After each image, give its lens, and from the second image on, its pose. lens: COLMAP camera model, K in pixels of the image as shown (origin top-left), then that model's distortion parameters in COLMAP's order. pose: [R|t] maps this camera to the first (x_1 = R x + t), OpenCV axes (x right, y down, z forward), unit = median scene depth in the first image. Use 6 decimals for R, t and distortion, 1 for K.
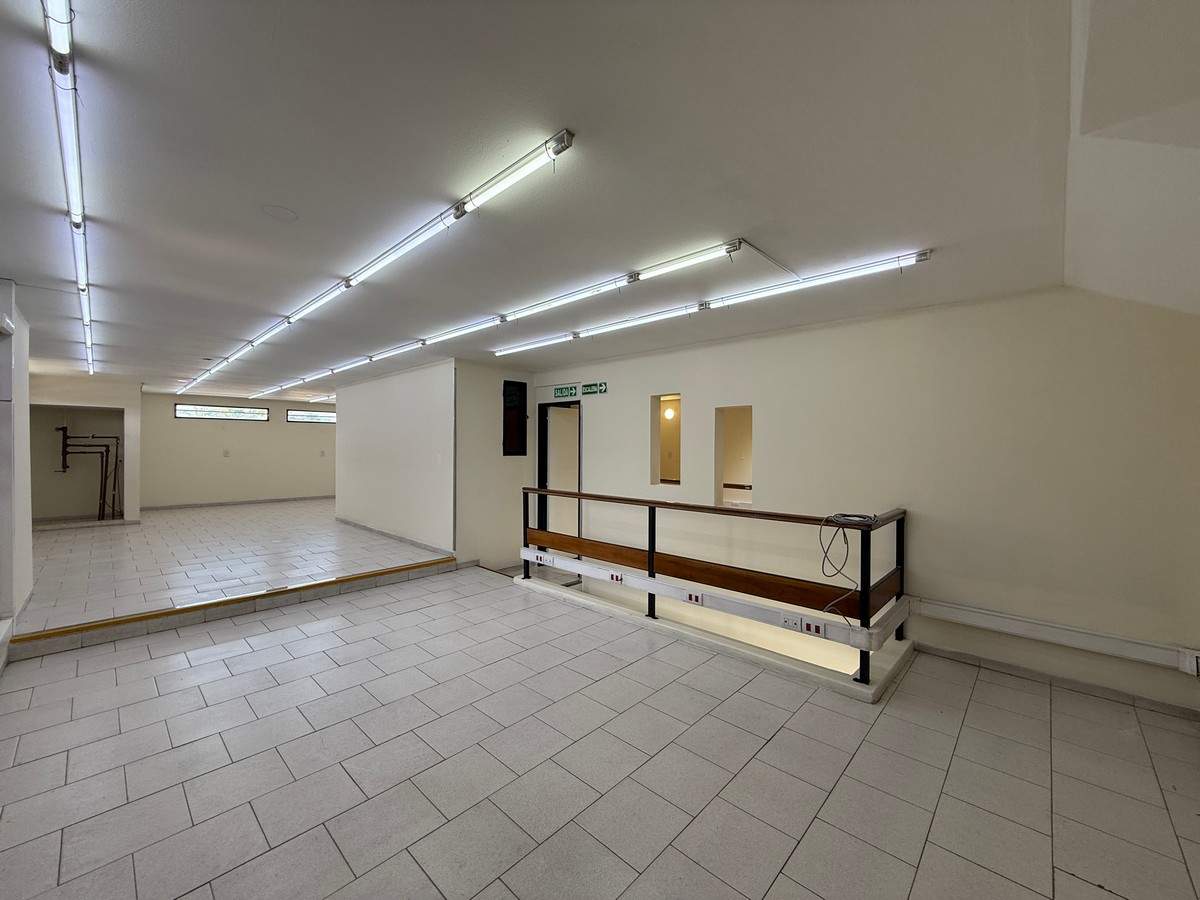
lens RADIAL K [[478.1, 0, 598.3], [0, 478.1, 447.3], [0, 0, 1]] dist [-0.000038, 0.000108]
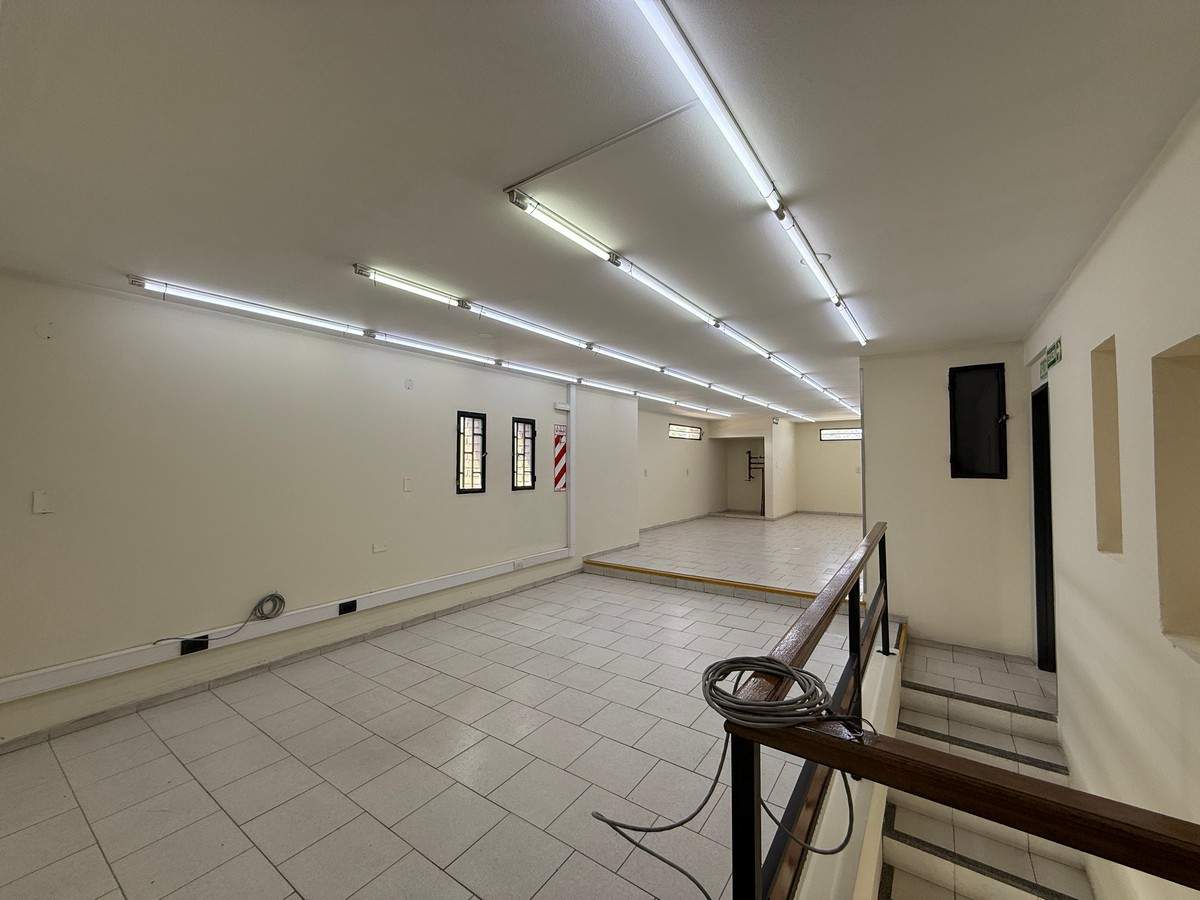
lens RADIAL K [[478.7, 0, 598.5], [0, 478.7, 452.8], [0, 0, 1]] dist [0.002010, 0.000061]
pose [[0.149143, -0.022618, -0.988557, 0.438521], [-0.001358, 0.999733, -0.023078, -0.002096], [0.988815, 0.004785, 0.149072, 0.433318]]
